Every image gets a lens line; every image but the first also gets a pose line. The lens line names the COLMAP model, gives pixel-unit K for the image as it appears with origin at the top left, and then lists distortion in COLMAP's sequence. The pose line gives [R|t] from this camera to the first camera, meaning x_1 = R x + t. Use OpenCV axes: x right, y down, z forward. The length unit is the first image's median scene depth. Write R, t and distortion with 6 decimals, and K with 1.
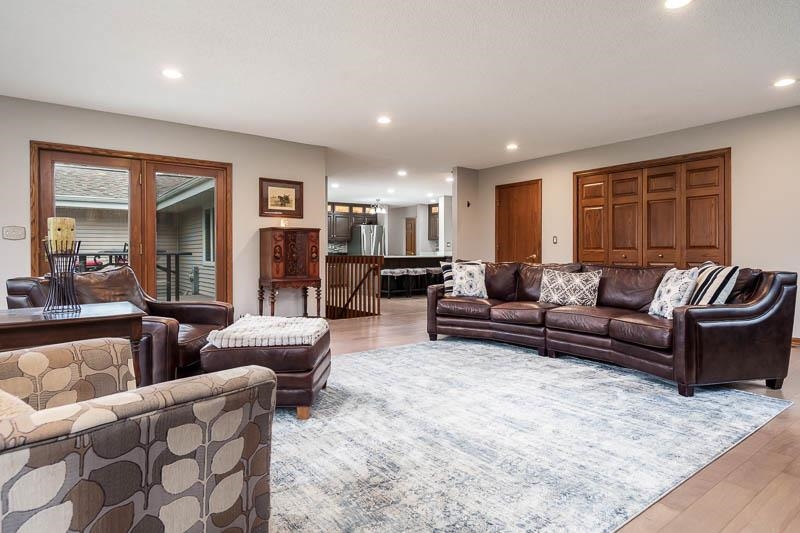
lens RADIAL K [[462.6, 0, 398.3], [0, 462.6, 260.0], [0, 0, 1]] dist [-0.001655, -0.000833]
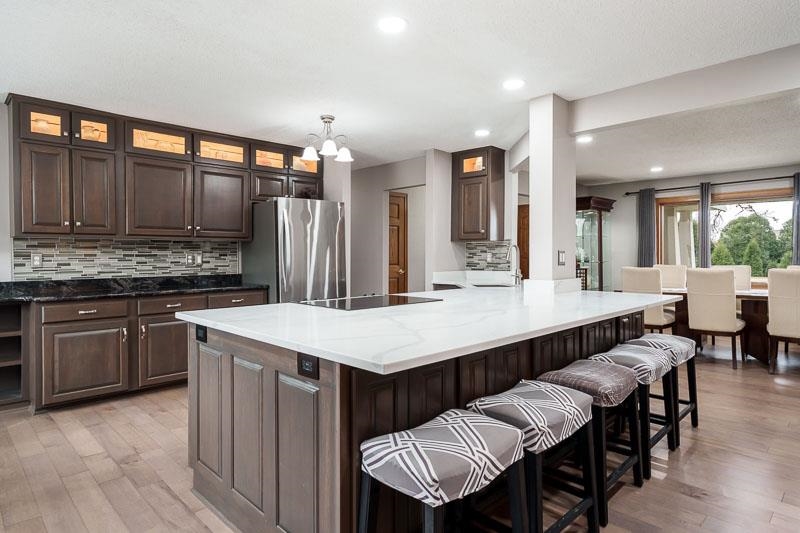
lens RADIAL K [[462.6, 0, 398.2], [0, 462.6, 265.5], [0, 0, 1]] dist [-0.001655, -0.000833]
pose [[0.991118, -0.000686, 0.132983, -0.035490], [0.000761, 1.000000, -0.000513, -0.022575], [-0.132982, 0.000610, 0.991118, 0.621367]]
